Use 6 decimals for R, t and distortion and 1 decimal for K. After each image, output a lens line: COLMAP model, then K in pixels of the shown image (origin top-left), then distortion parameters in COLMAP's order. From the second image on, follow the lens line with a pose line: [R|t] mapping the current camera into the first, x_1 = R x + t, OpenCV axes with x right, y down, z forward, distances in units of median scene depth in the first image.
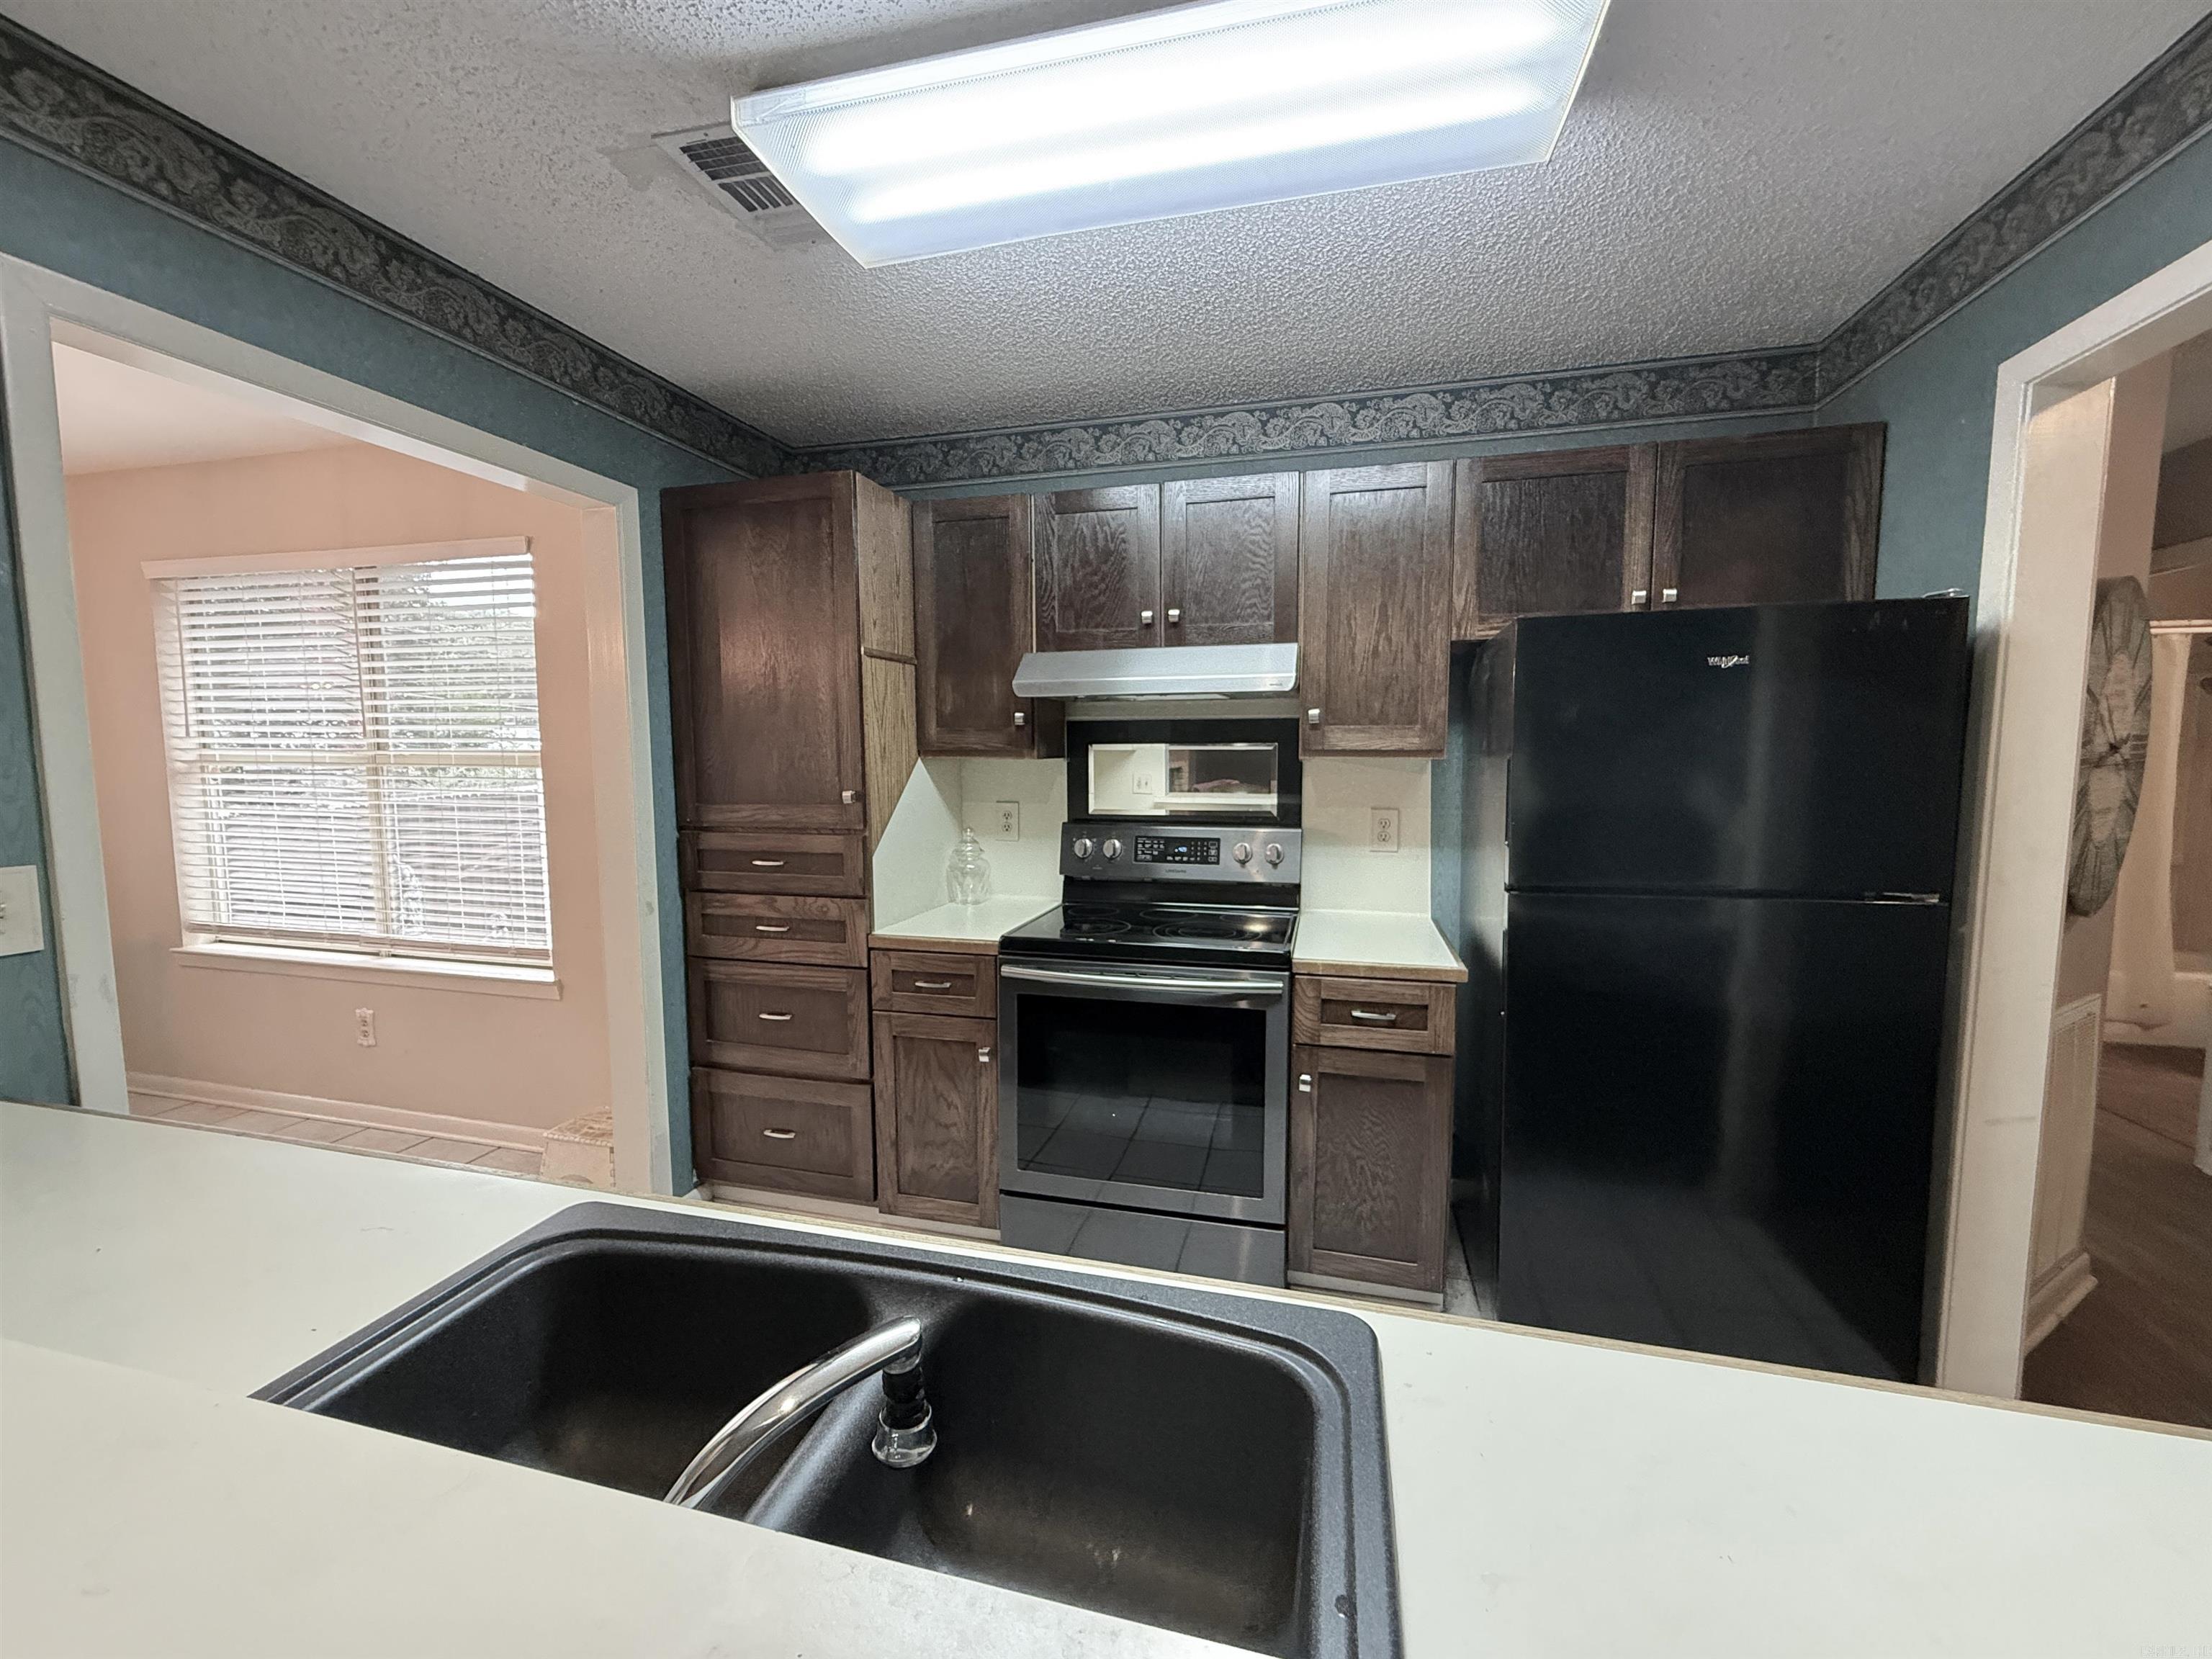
lens RADIAL K [[878.6, 0, 1102.5], [0, 878.6, 830.1], [0, 0, 1]] dist [0.000360, -0.000138]
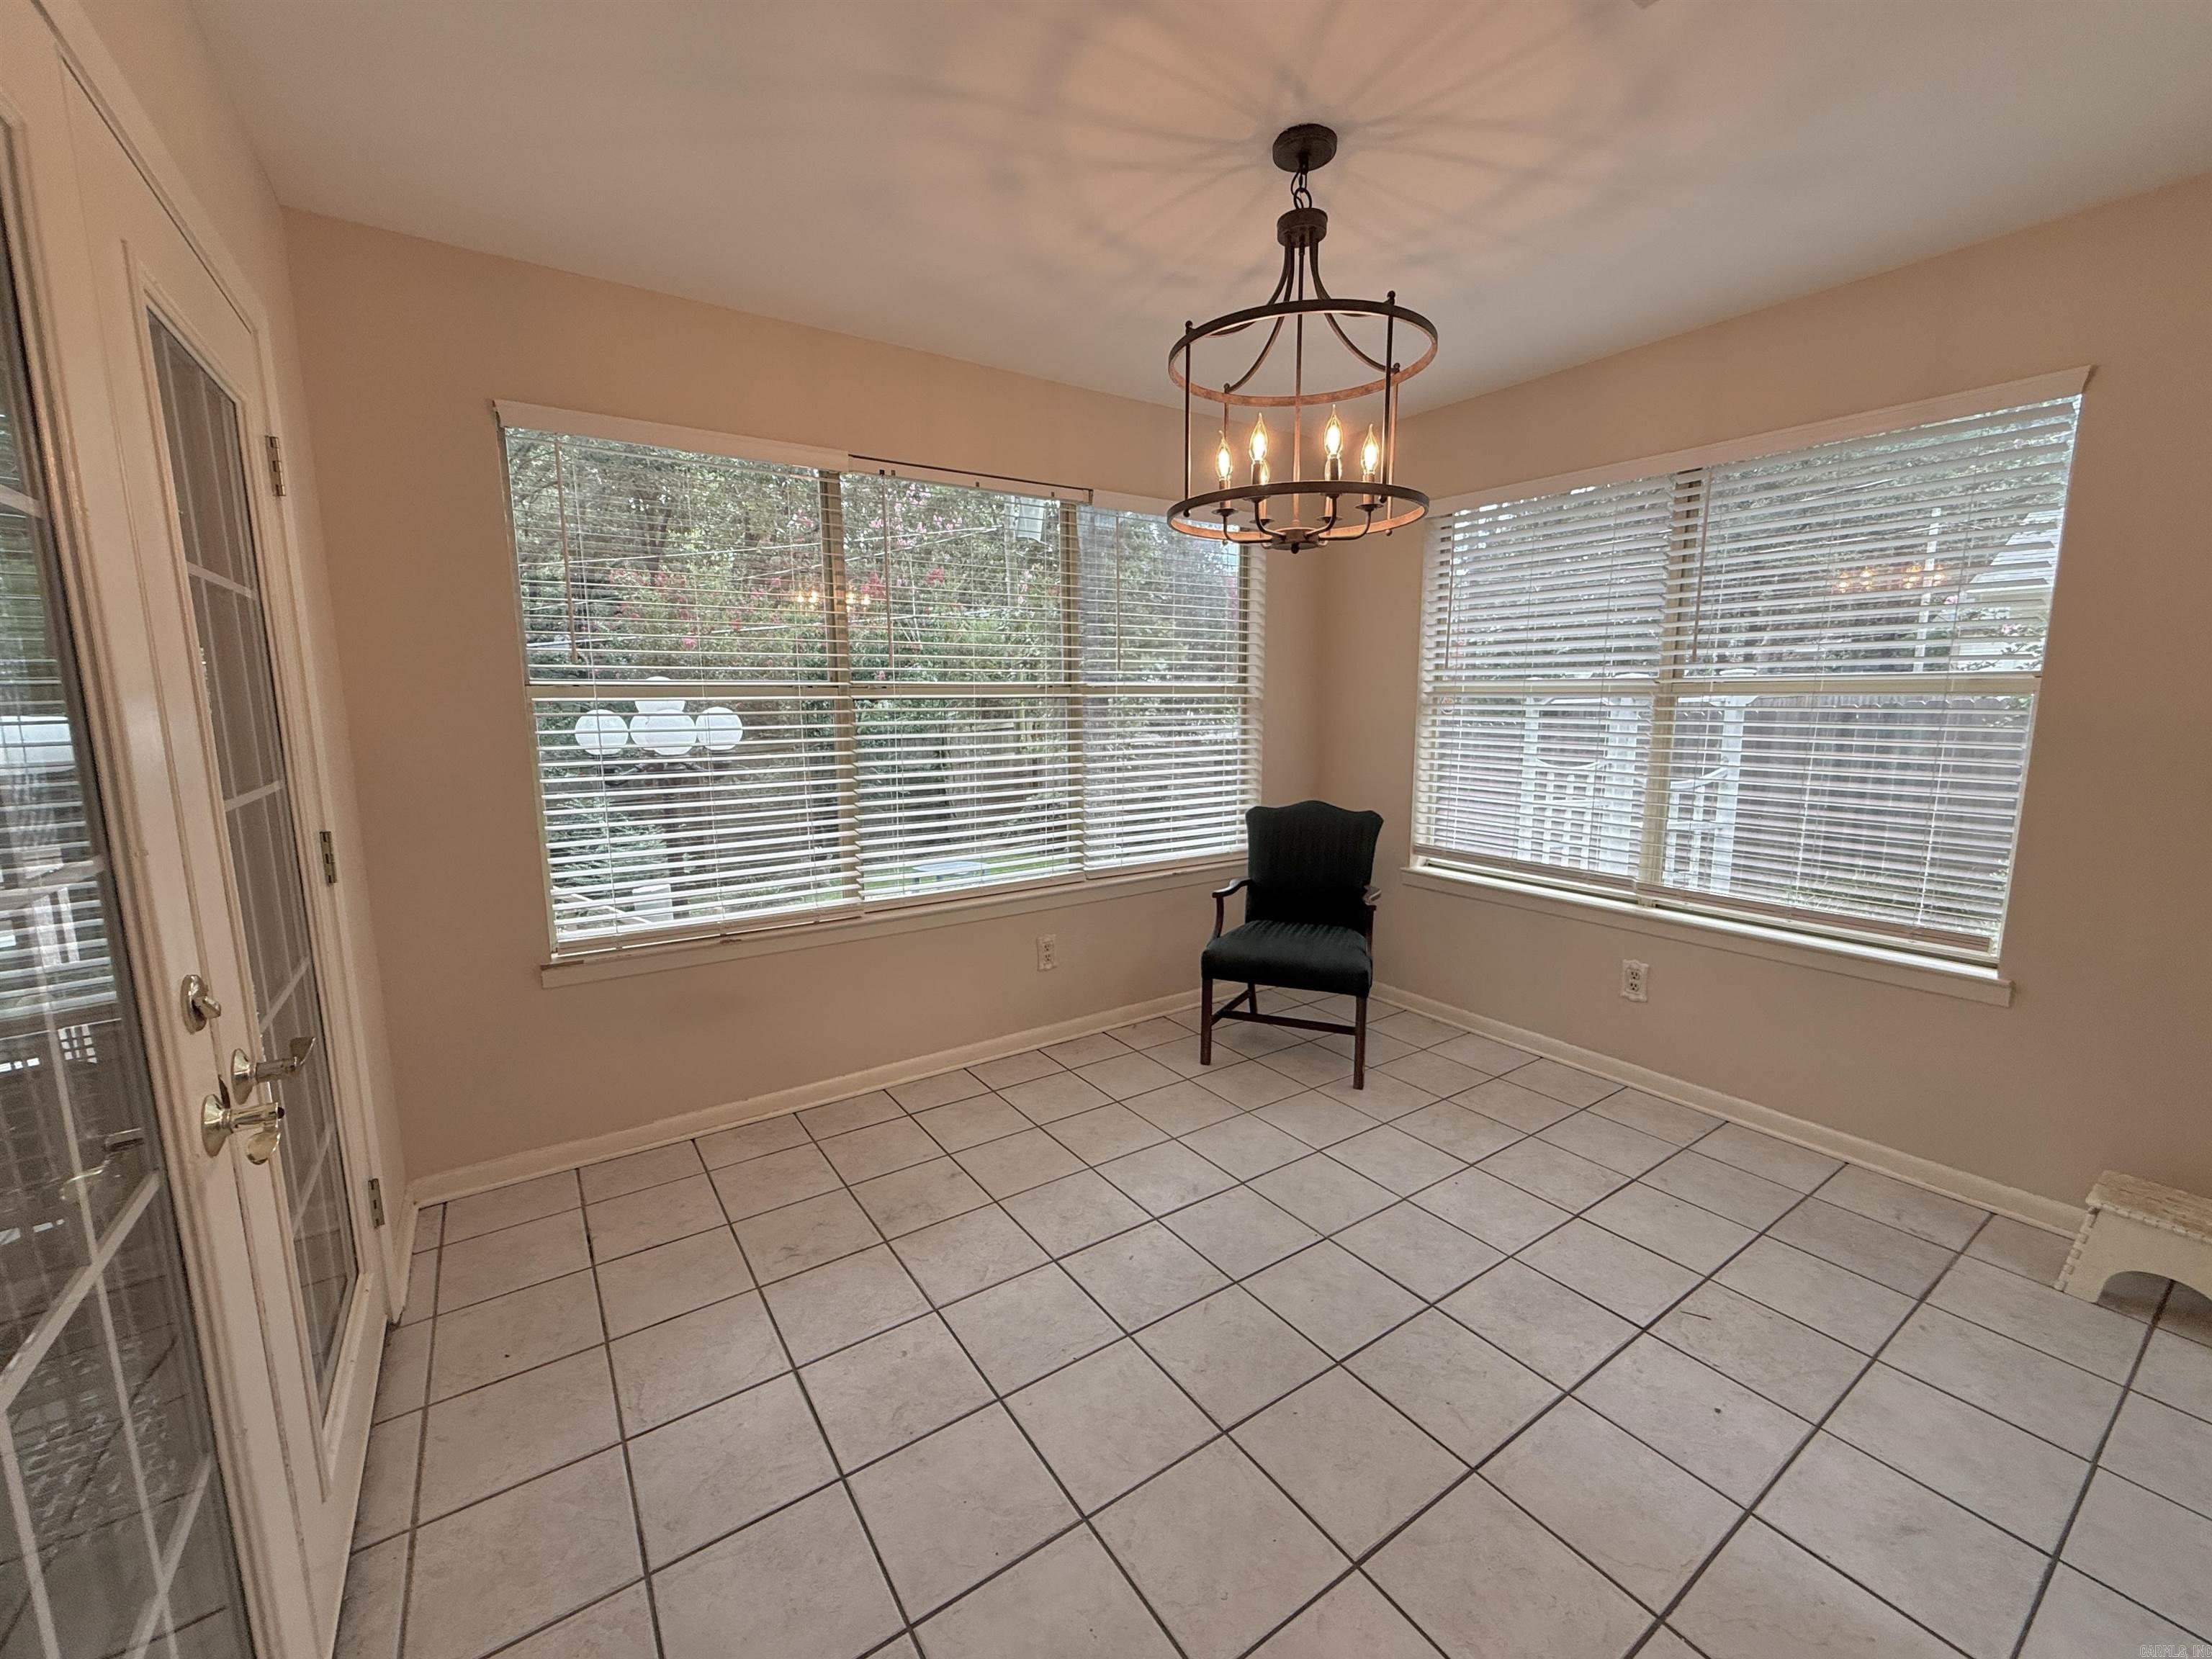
lens RADIAL K [[878.6, 0, 1102.5], [0, 878.6, 830.1], [0, 0, 1]] dist [0.000360, -0.000138]
pose [[0.754447, 0.095605, -0.649361, -0.651101], [-0.055089, 0.995067, 0.082499, 0.020603], [0.654045, -0.026468, 0.755992, -0.060839]]
